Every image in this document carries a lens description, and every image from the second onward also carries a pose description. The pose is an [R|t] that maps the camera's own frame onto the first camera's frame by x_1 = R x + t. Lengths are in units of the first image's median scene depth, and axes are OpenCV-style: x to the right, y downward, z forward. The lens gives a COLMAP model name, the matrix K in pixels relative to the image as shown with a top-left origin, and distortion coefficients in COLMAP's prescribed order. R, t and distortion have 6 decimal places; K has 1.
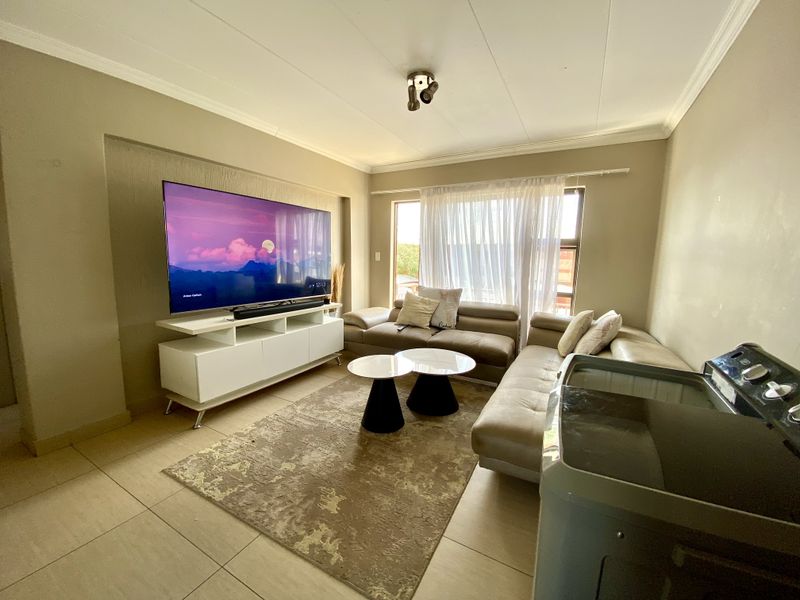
lens RADIAL K [[322.9, 0, 398.6], [0, 322.9, 300.2], [0, 0, 1]] dist [0.039889, -0.027732]
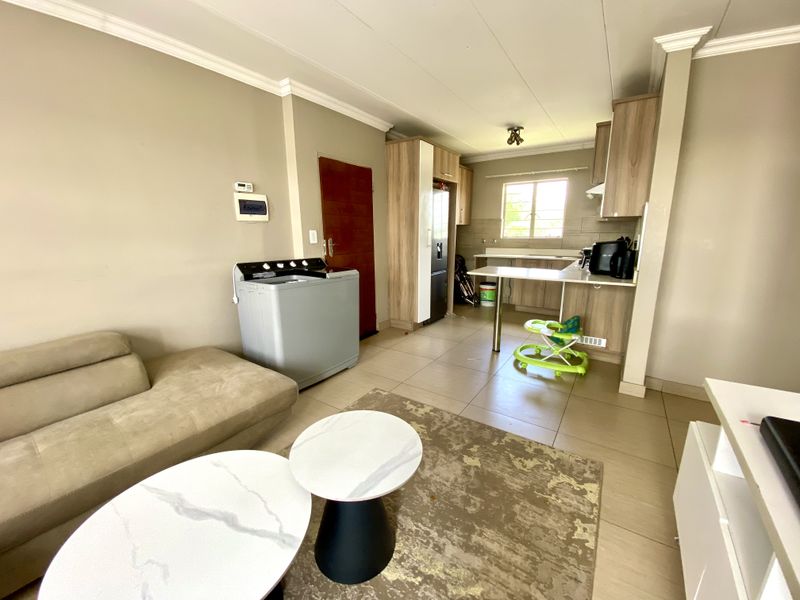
lens RADIAL K [[322.9, 0, 398.6], [0, 322.9, 300.2], [0, 0, 1]] dist [0.039889, -0.027732]
pose [[-0.995773, -0.040294, 0.082538, -0.171181], [-0.008823, 0.936442, 0.350710, -0.221874], [-0.091423, 0.348499, -0.932840, 1.568042]]
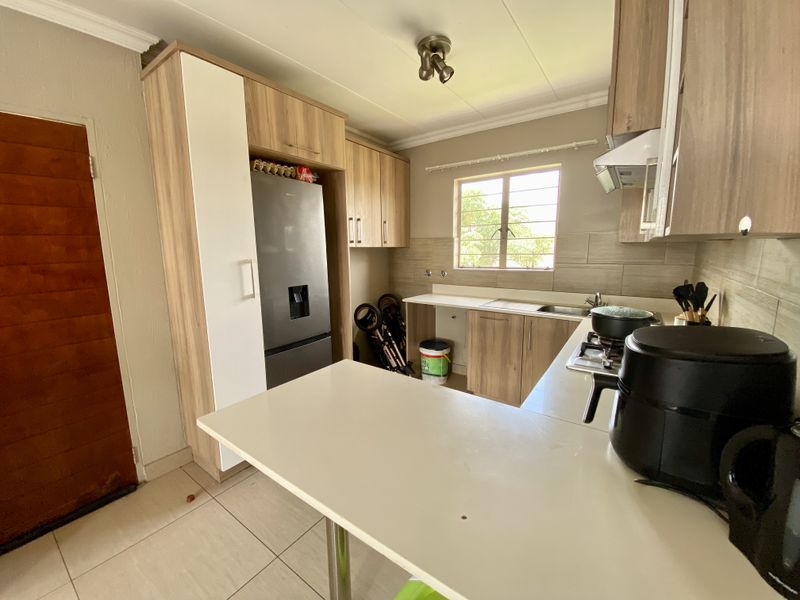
lens RADIAL K [[322.9, 0, 398.6], [0, 322.9, 300.2], [0, 0, 1]] dist [0.039889, -0.027732]
pose [[-0.992930, -0.034182, 0.113670, -0.662780], [0.001630, 0.953622, 0.301004, -0.112108], [-0.118687, 0.299061, -0.946824, 0.468500]]
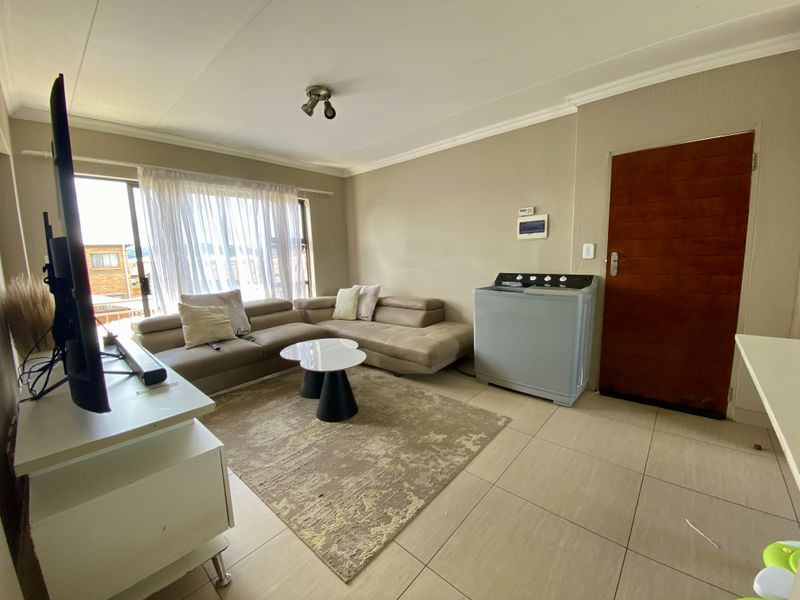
lens RADIAL K [[322.9, 0, 398.6], [0, 322.9, 300.2], [0, 0, 1]] dist [0.039889, -0.027732]
pose [[0.219007, -0.168322, 0.961095, -1.088627], [0.174156, 0.975934, 0.131236, -0.086976], [-0.960055, 0.138639, 0.243051, 0.588024]]
